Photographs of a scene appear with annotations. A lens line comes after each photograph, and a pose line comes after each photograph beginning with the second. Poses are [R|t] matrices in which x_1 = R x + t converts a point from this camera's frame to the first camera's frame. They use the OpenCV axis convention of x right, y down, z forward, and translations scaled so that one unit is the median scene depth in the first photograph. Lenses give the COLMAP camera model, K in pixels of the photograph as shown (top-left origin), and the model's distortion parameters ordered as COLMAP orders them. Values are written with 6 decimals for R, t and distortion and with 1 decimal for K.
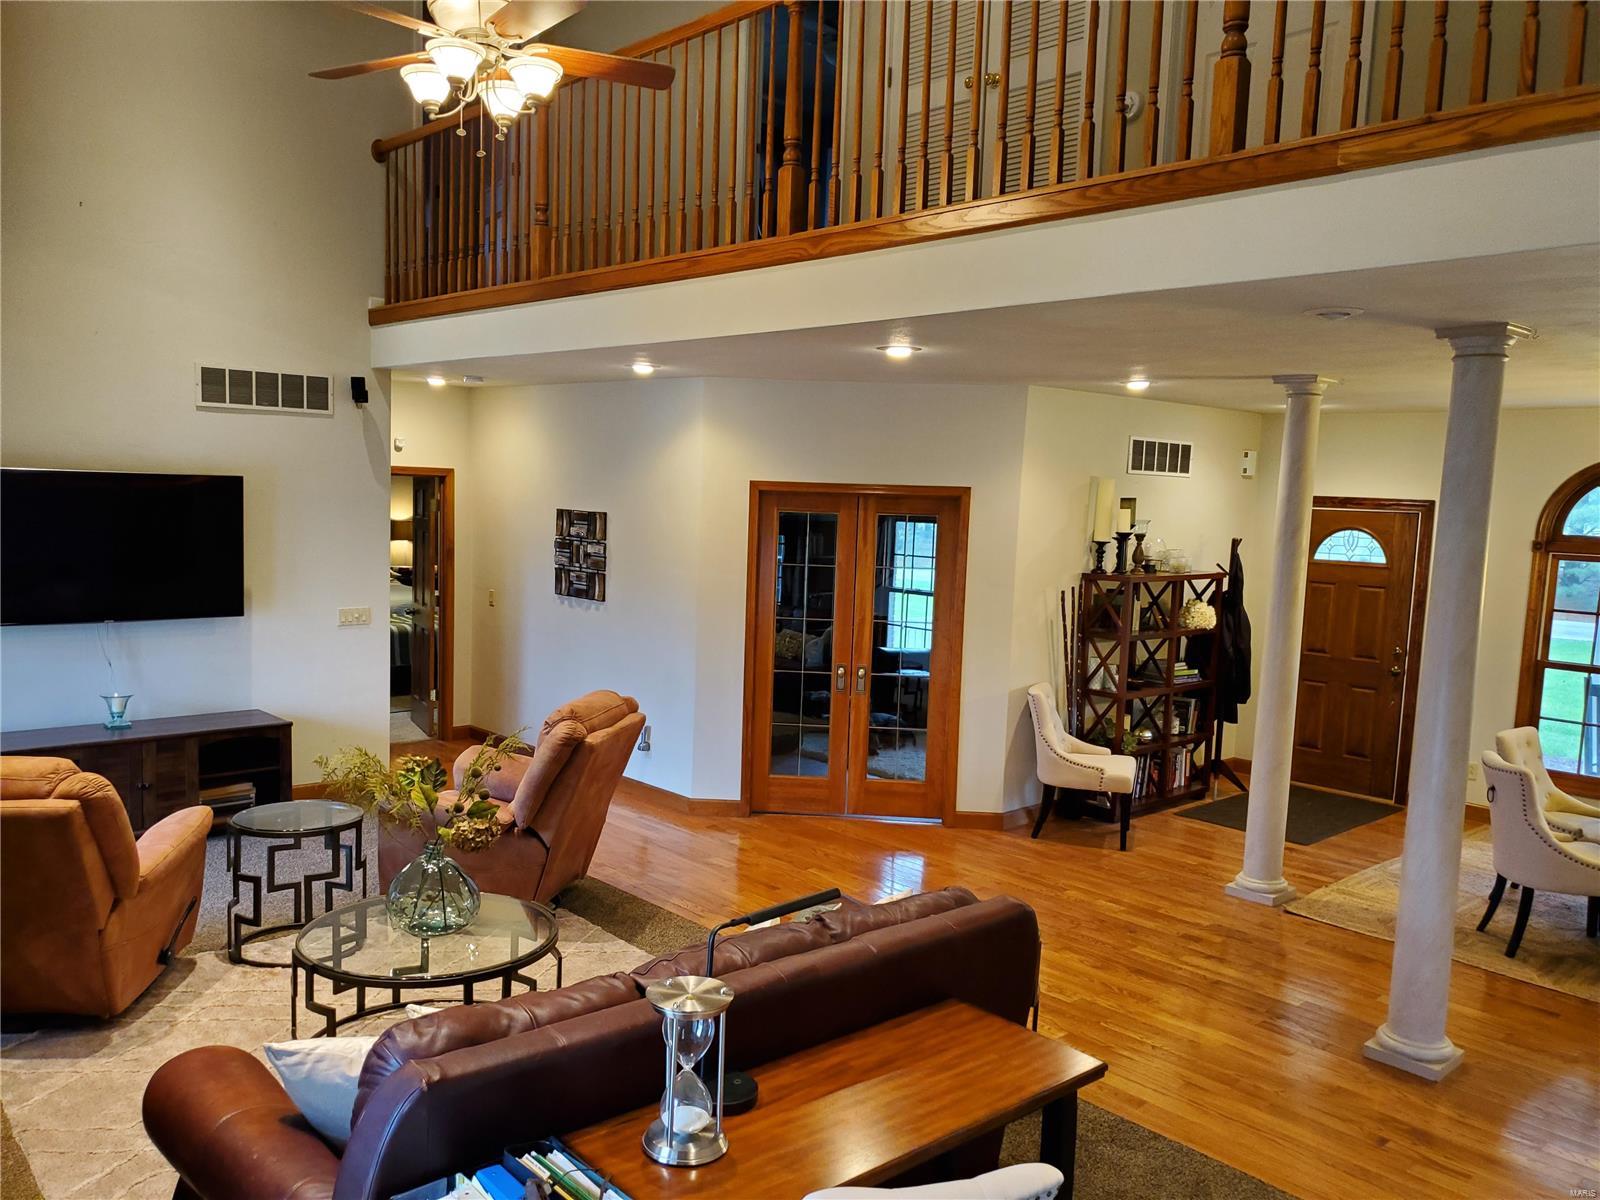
lens RADIAL K [[1239.4, 0, 775.5], [0, 1239.4, 608.4], [0, 0, 1]] dist [0.046972, -0.071463]
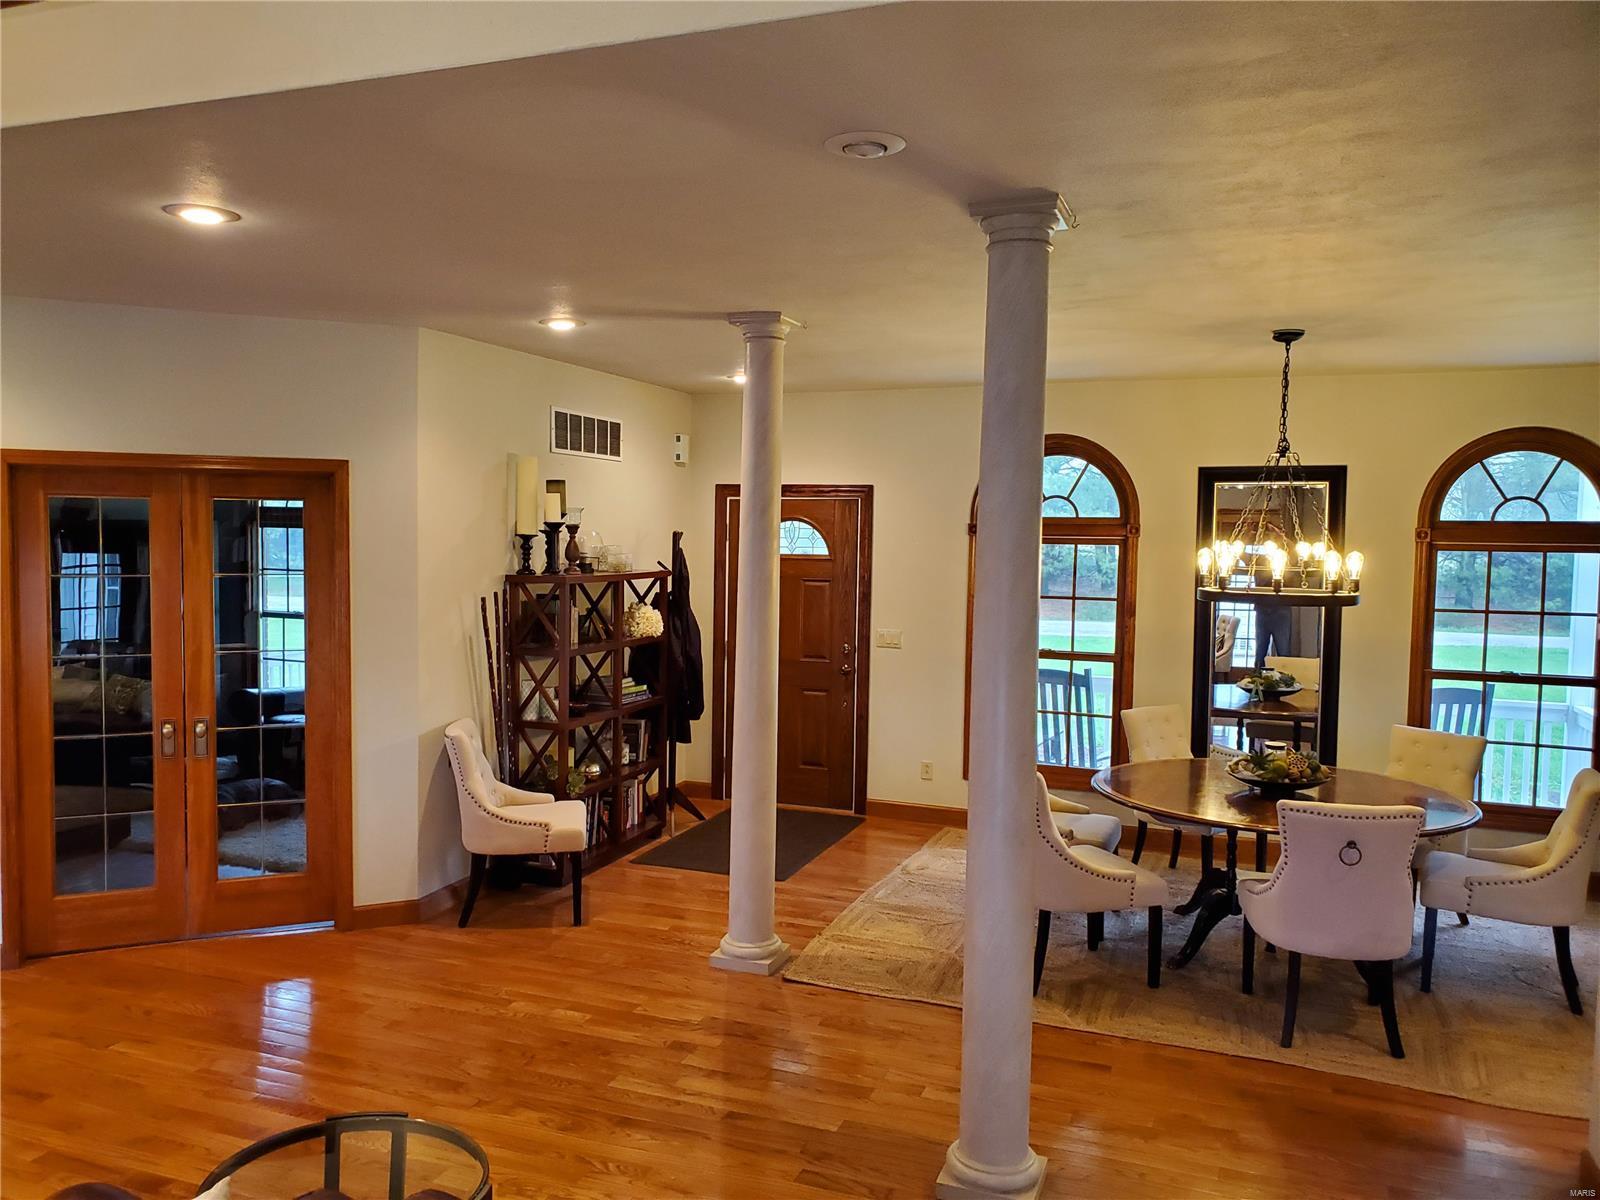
lens RADIAL K [[1239.4, 0, 775.5], [0, 1239.4, 608.4], [0, 0, 1]] dist [0.046972, -0.071463]
pose [[0.892489, -0.050035, 0.448286, 0.047145], [0.059097, 0.998233, -0.006238, 0.008303], [-0.447181, 0.032060, 0.893869, 0.228175]]
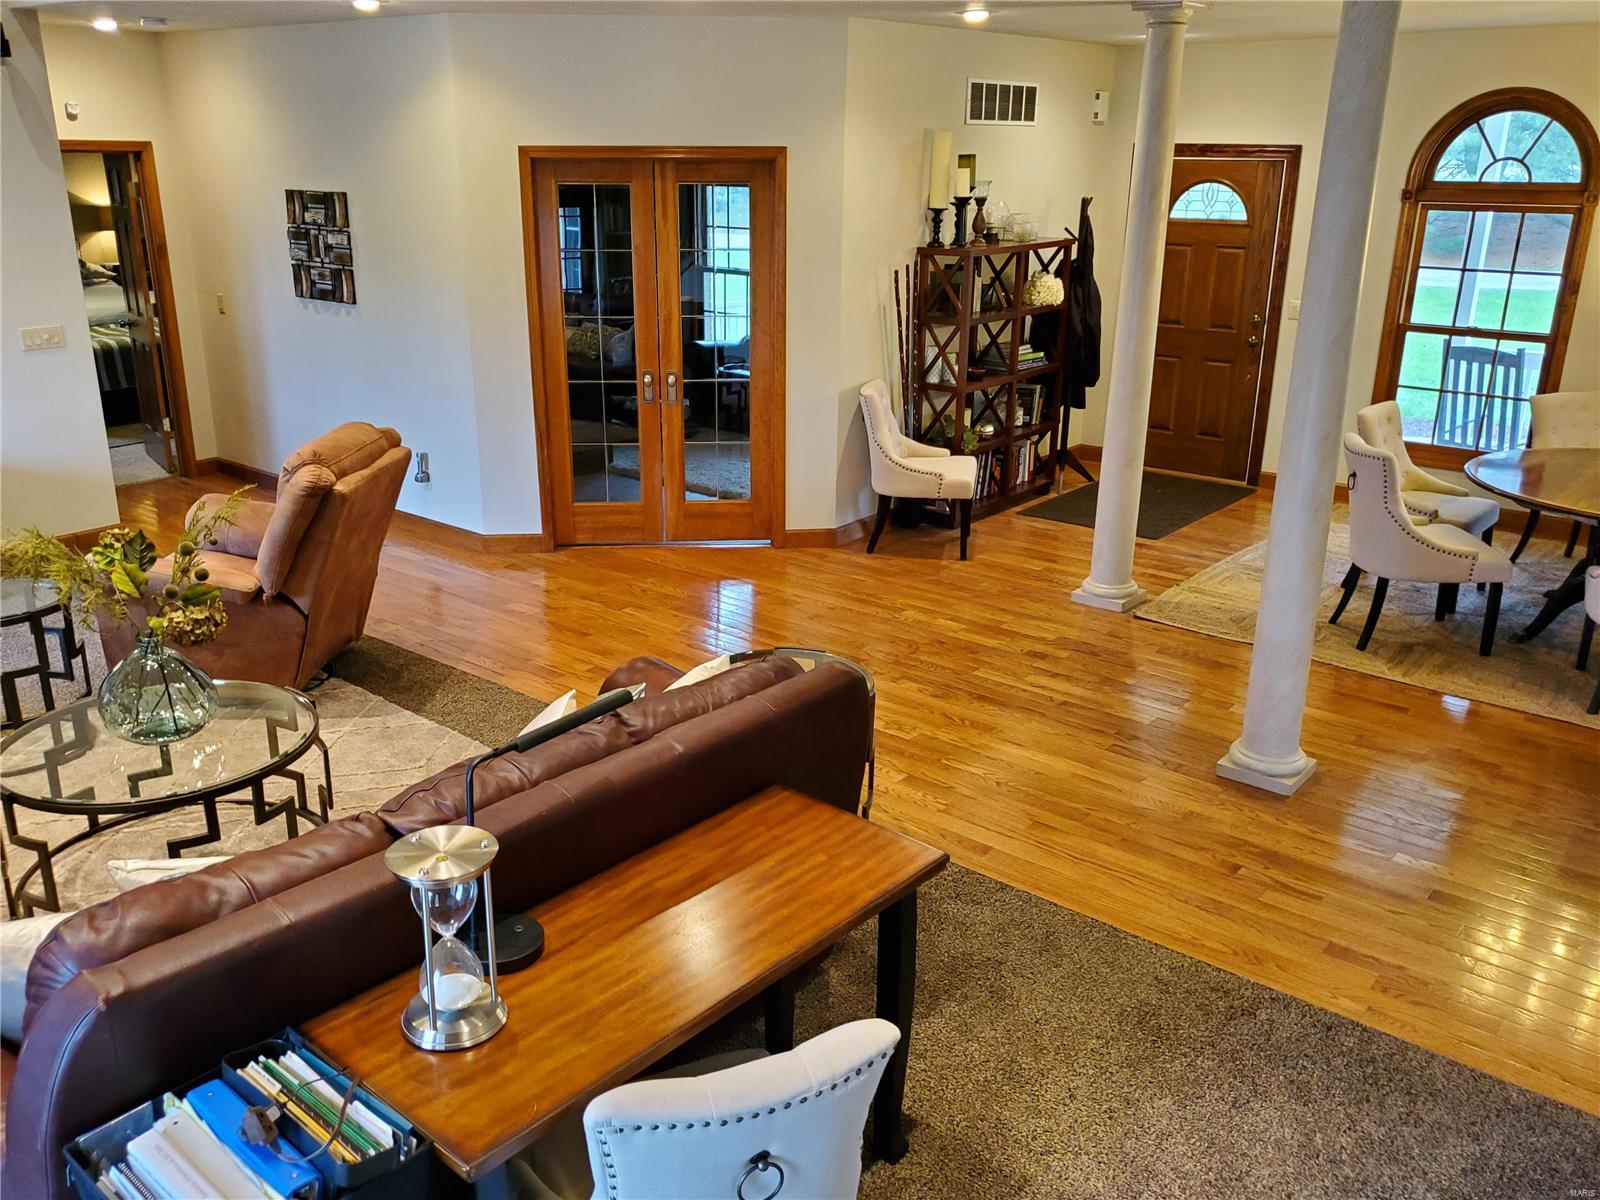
lens RADIAL K [[1333.3, 0, 775.4], [0, 1333.3, 599.4], [0, 0, 1]] dist [0.089999, -0.178395]
pose [[0.989596, -0.074226, 0.123251, 0.015703], [0.043836, 0.971467, 0.233088, -0.012937], [-0.137035, -0.225260, 0.964614, 0.055341]]
